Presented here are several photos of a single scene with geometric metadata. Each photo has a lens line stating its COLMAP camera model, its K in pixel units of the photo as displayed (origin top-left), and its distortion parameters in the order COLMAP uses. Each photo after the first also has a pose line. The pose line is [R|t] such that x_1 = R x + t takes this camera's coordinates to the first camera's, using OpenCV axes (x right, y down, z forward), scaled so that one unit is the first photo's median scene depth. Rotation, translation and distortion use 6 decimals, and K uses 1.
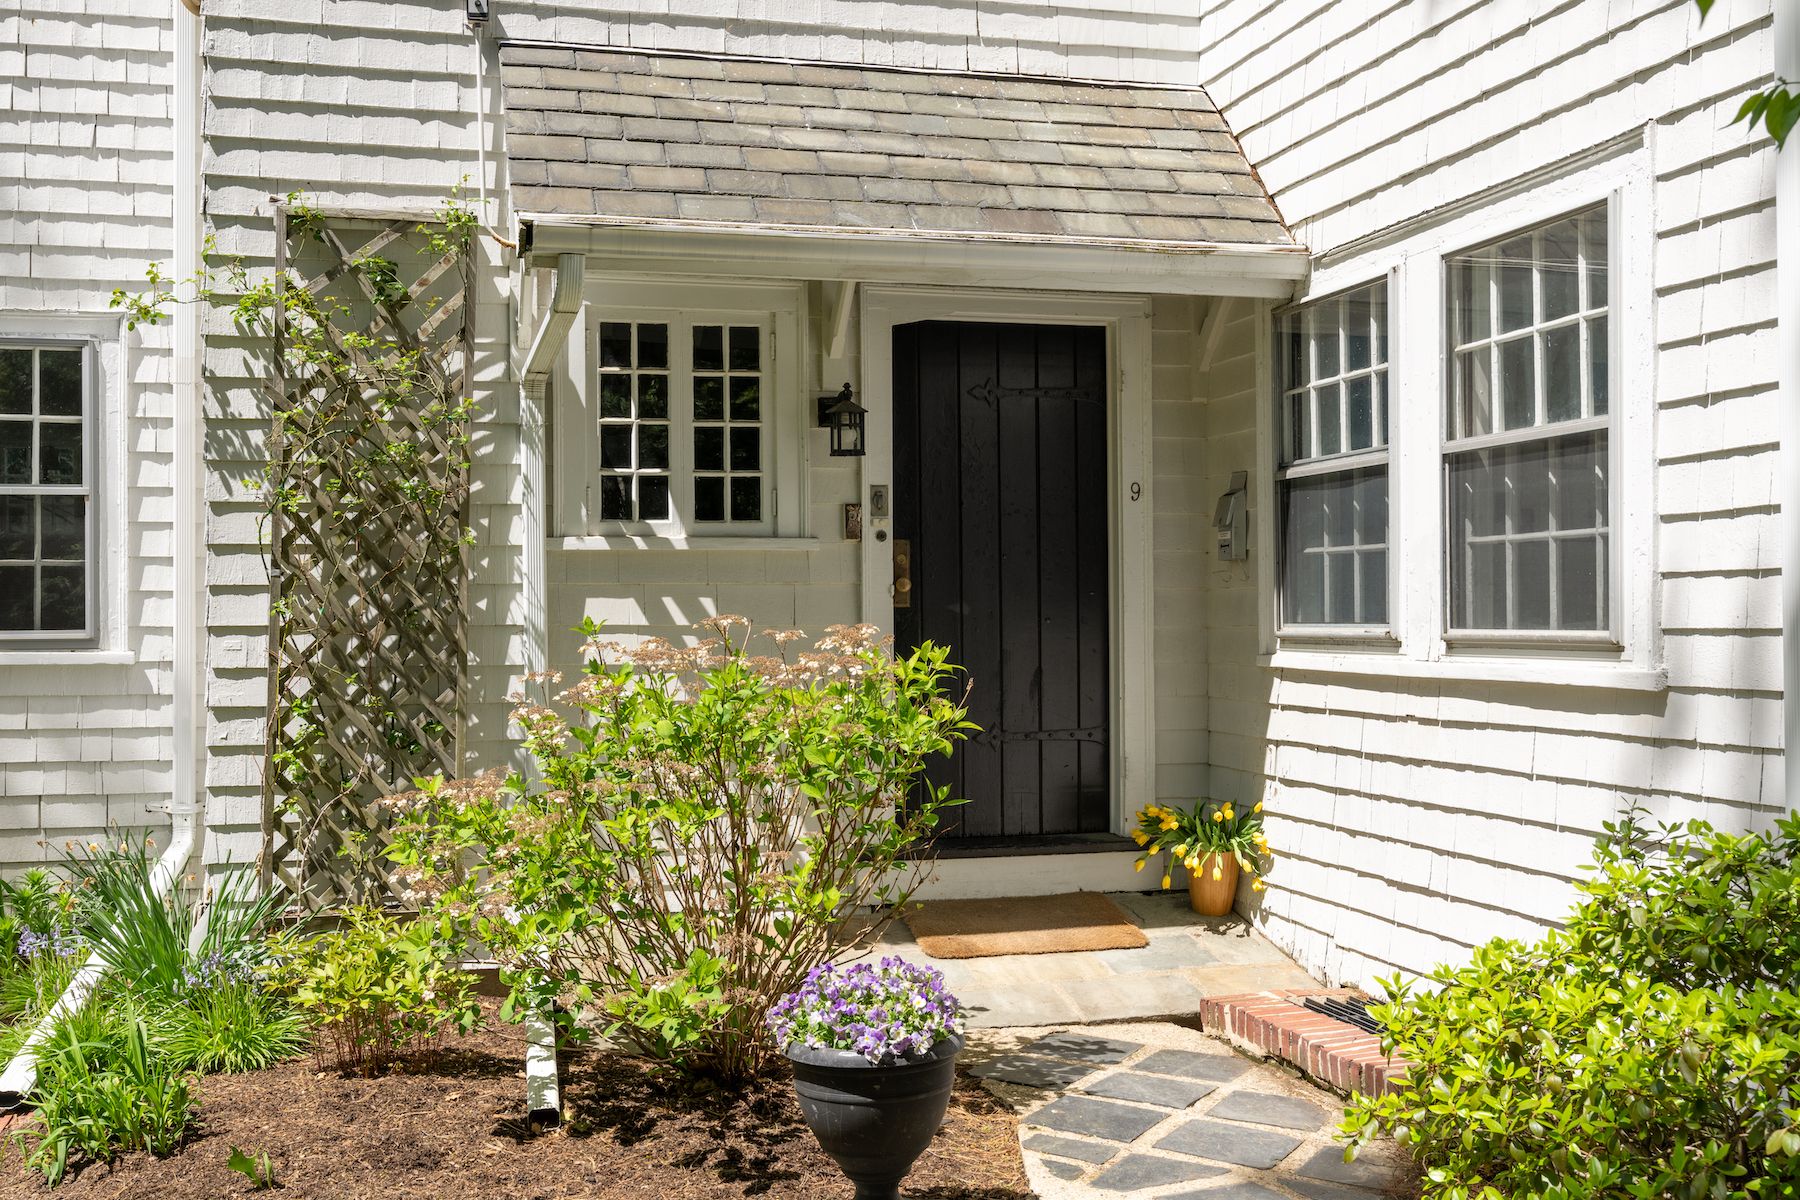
lens RADIAL K [[1931.4, 0, 898.2], [0, 1931.4, 585.8], [0, 0, 1]] dist [0.002040, 0.000000]
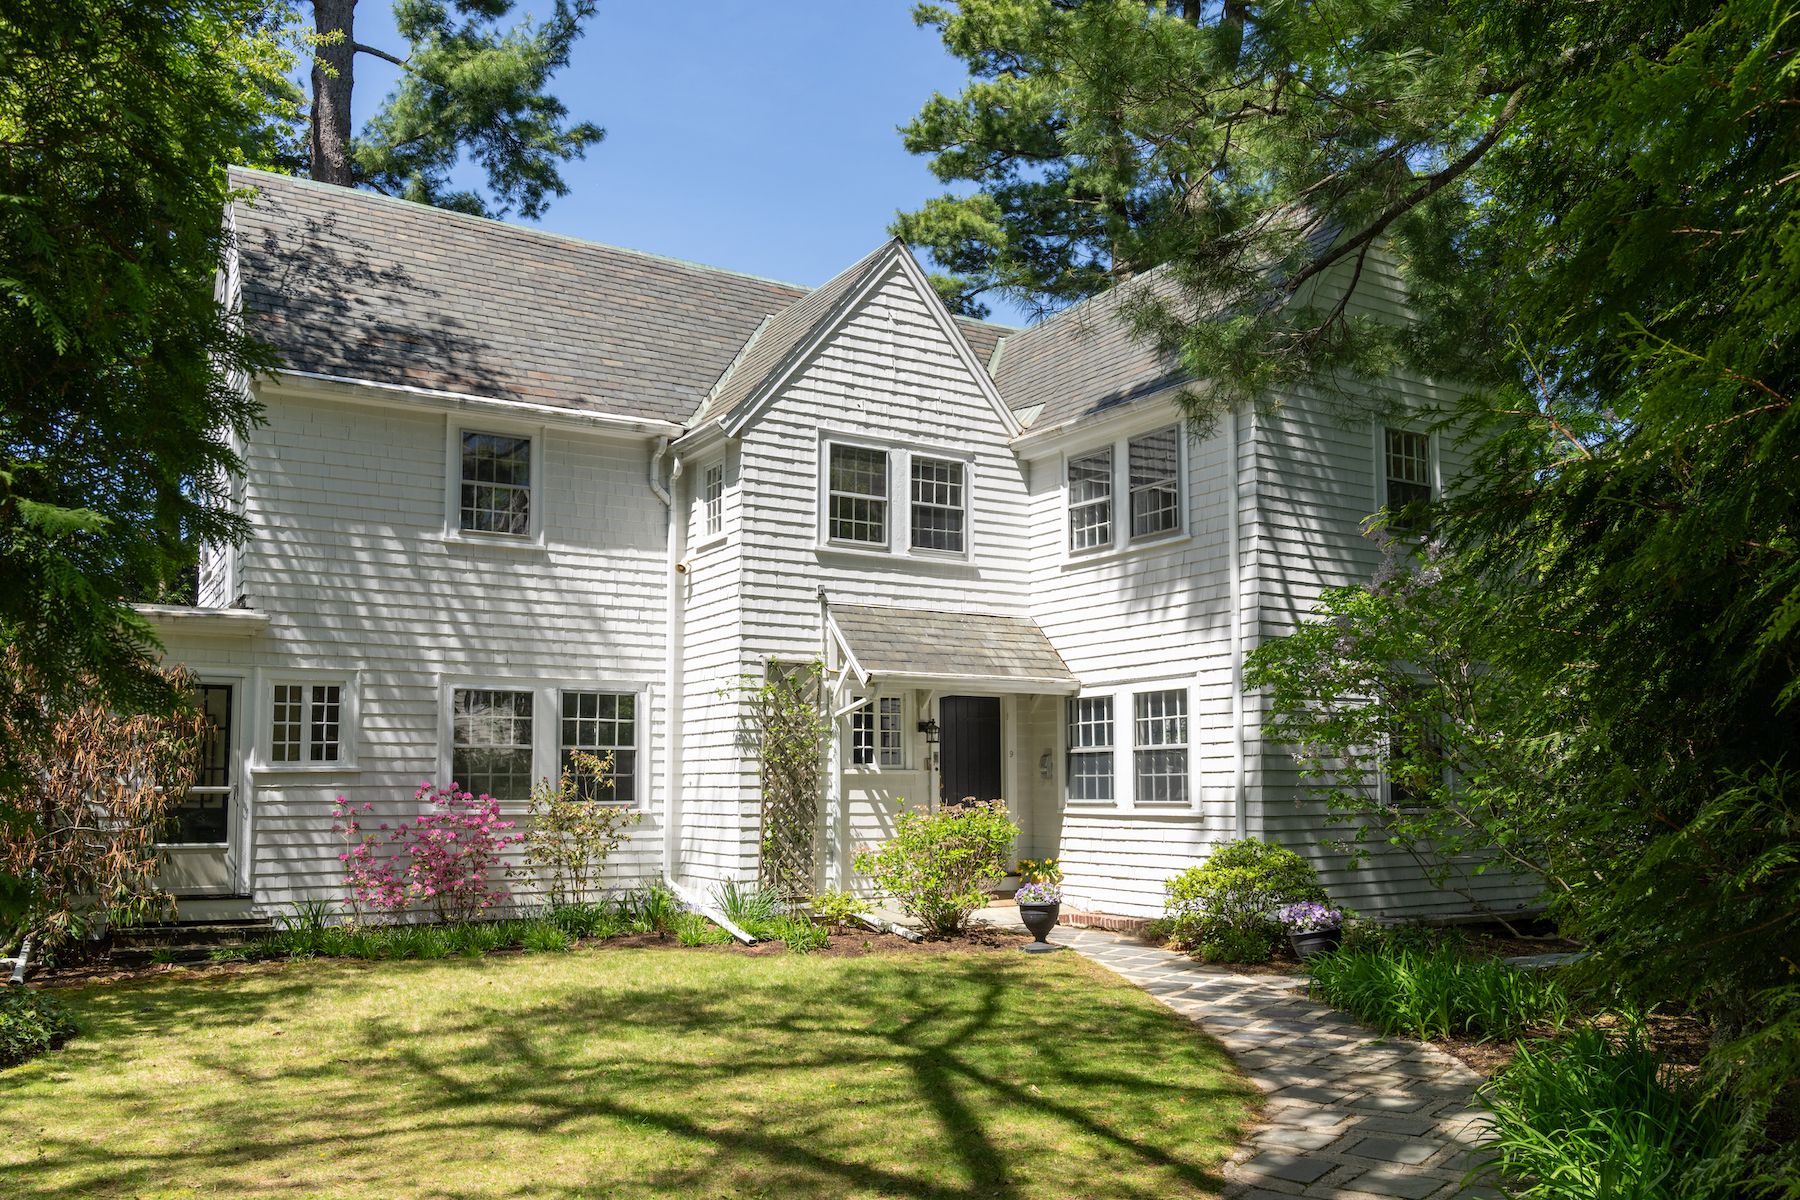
lens RADIAL K [[1465.8, 0, 904.2], [0, 1465.8, 612.9], [0, 0, 1]] dist [-0.040957, -0.000265]
pose [[0.951824, 0.039150, 0.304136, -0.785413], [-0.007174, 0.994388, -0.105551, -0.027725], [-0.306561, 0.098284, 0.946763, -1.188549]]
